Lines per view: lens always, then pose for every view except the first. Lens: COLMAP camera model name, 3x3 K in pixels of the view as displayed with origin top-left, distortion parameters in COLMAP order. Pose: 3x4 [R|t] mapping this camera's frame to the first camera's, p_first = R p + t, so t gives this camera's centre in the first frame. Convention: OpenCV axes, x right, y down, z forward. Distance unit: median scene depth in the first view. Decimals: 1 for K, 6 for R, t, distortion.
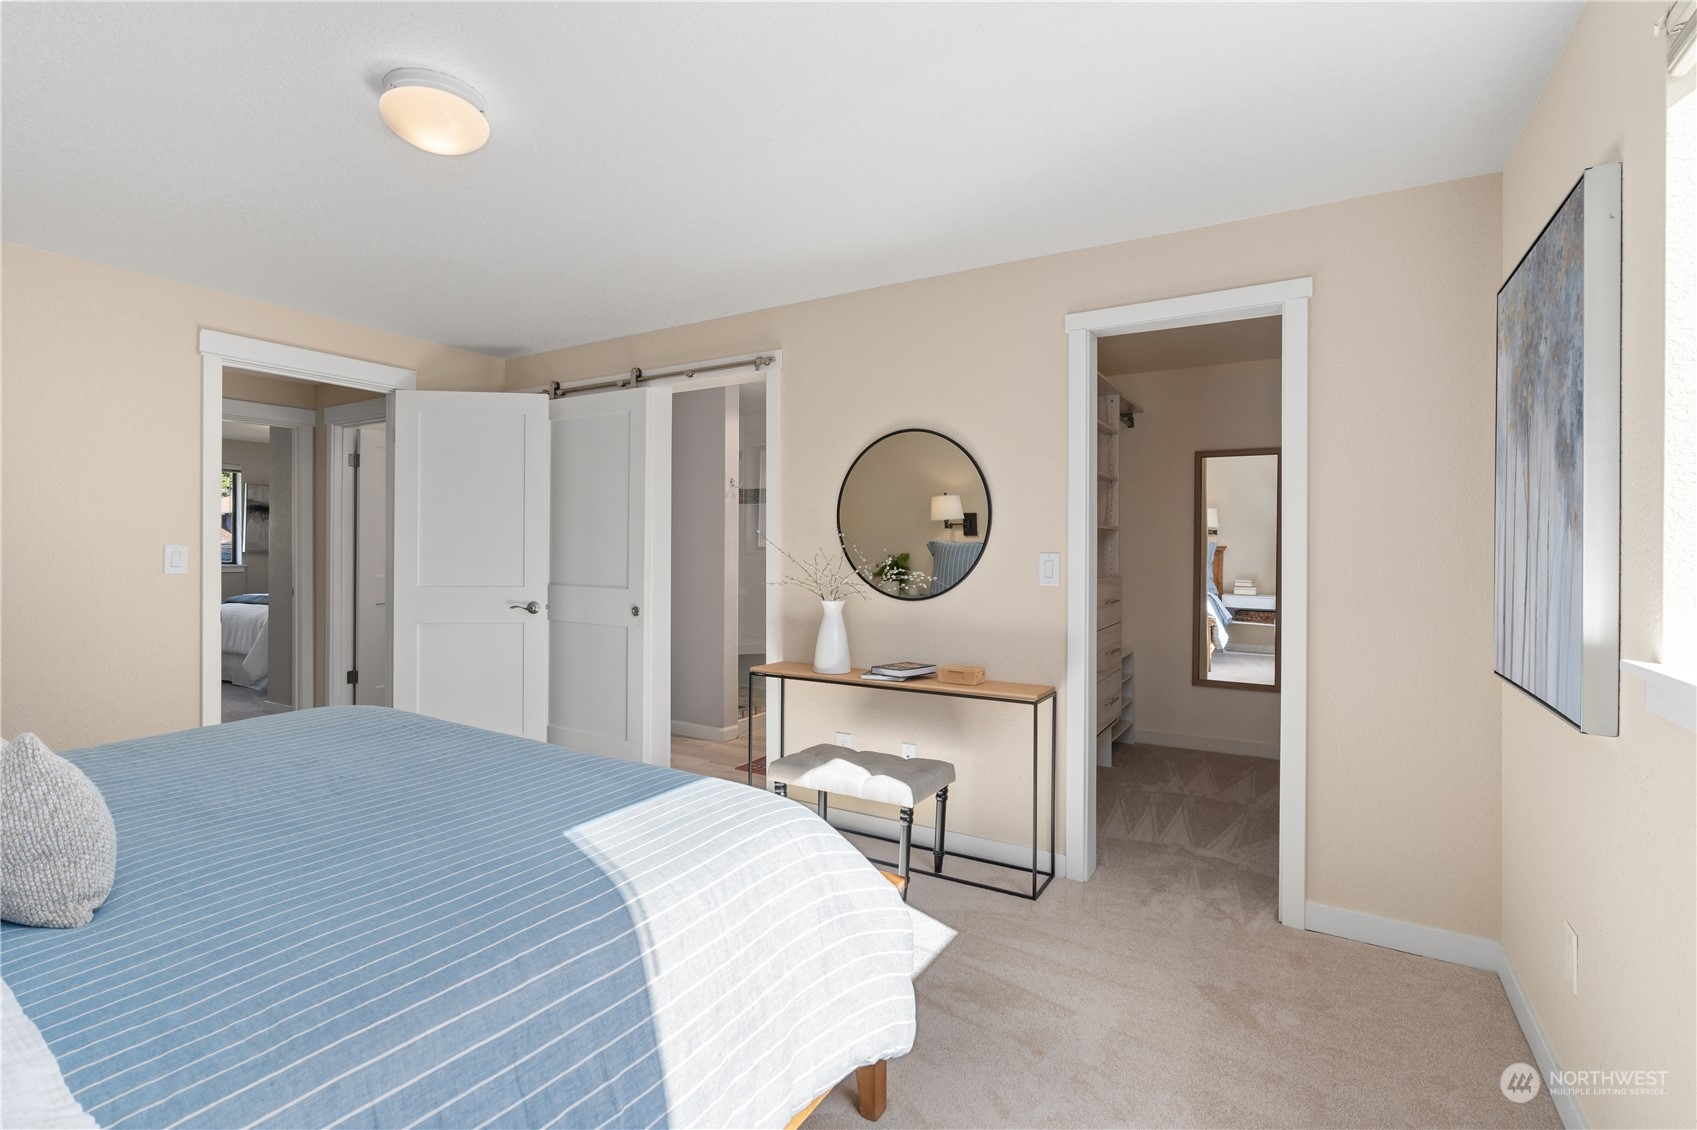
lens RADIAL K [[777.6, 0, 848.5], [0, 777.6, 565.0], [0, 0, 1]] dist [-0.000688, -0.000035]
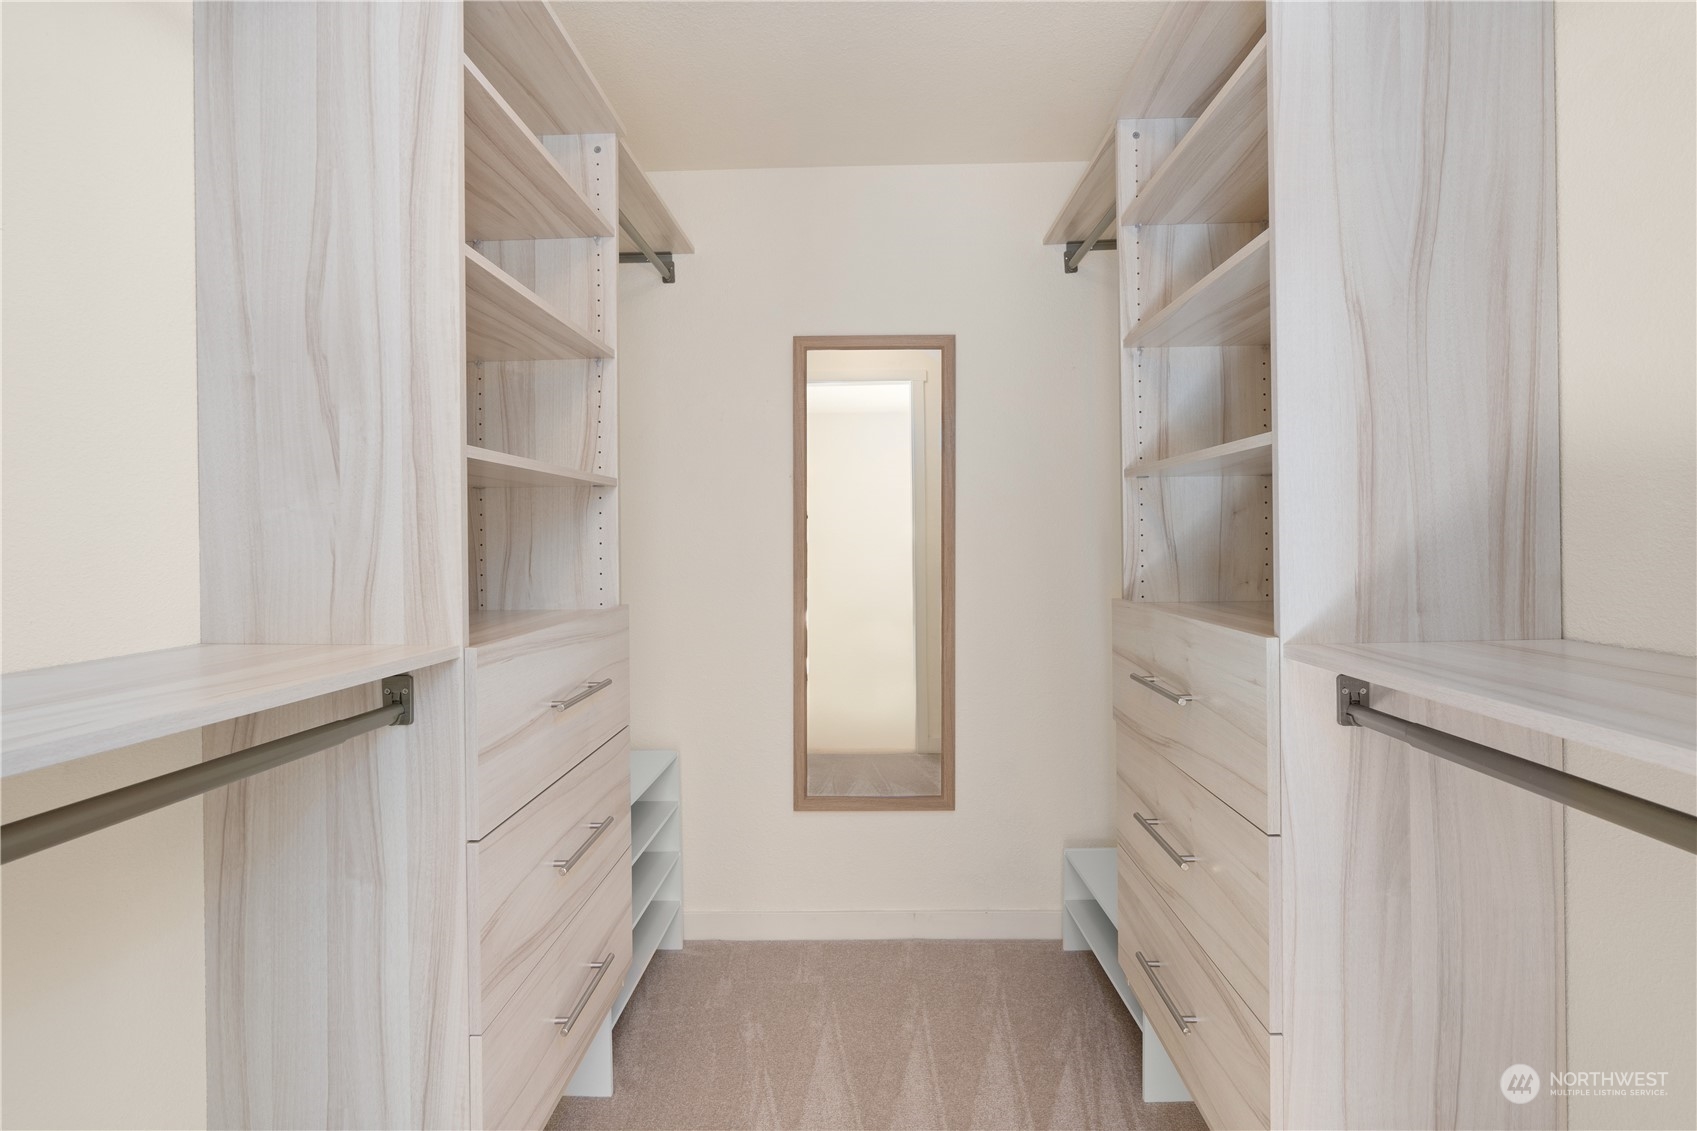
lens RADIAL K [[777.6, 0, 848.5], [0, 777.6, 565.5], [0, 0, 1]] dist [-0.000688, -0.000035]
pose [[0.880072, -0.010849, 0.474716, 0.240971], [0.013363, 0.999909, -0.001922, -0.001811], [-0.474652, 0.008035, 0.880137, 0.551003]]
